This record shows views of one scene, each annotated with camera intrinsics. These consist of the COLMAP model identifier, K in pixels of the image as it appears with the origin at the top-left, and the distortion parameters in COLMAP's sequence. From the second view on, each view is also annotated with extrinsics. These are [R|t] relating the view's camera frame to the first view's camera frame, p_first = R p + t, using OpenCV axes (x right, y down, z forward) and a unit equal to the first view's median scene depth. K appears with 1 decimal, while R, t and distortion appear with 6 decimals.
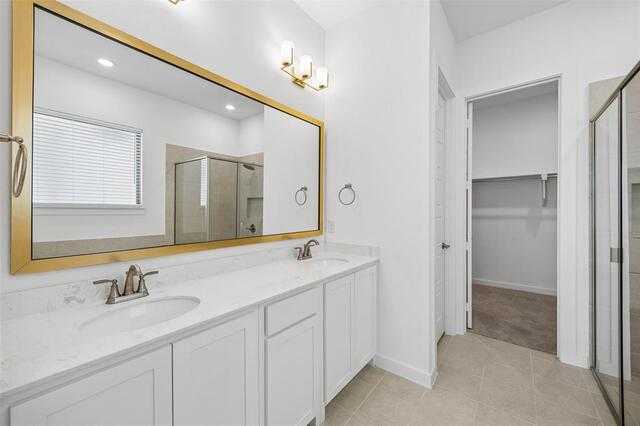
lens RADIAL K [[248.2, 0, 318.0], [0, 248.2, 211.5], [0, 0, 1]] dist [0.008866, 0.000016]
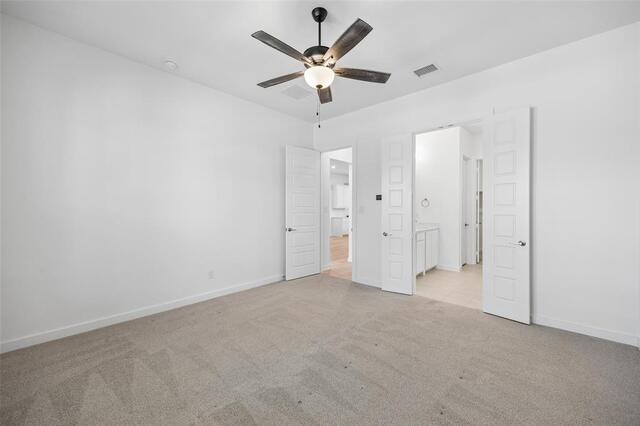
lens RADIAL K [[248.2, 0, 320.4], [0, 248.2, 213.3], [0, 0, 1]] dist [0.008866, 0.000016]
pose [[0.996572, 0.000909, -0.082727, -0.738601], [-0.000003, 0.999940, 0.010951, 0.011676], [0.082732, -0.010913, 0.996512, -1.615664]]
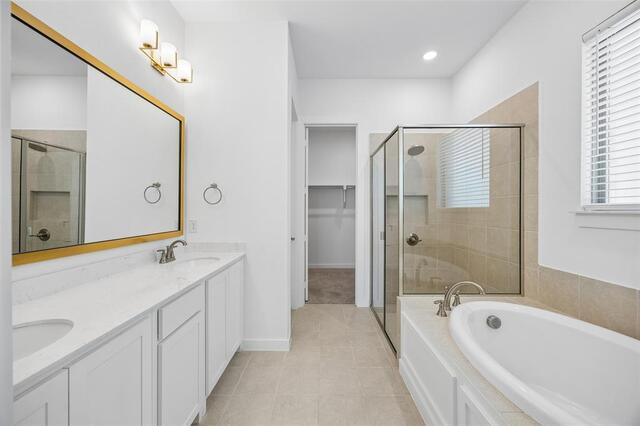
lens RADIAL K [[248.2, 0, 315.6], [0, 248.2, 211.7], [0, 0, 1]] dist [0.008866, 0.000016]
pose [[0.794458, -0.000457, 0.607319, -0.168679], [-0.000574, 0.999999, 0.001502, 0.001271], [-0.607318, -0.001542, 0.794457, -0.068508]]
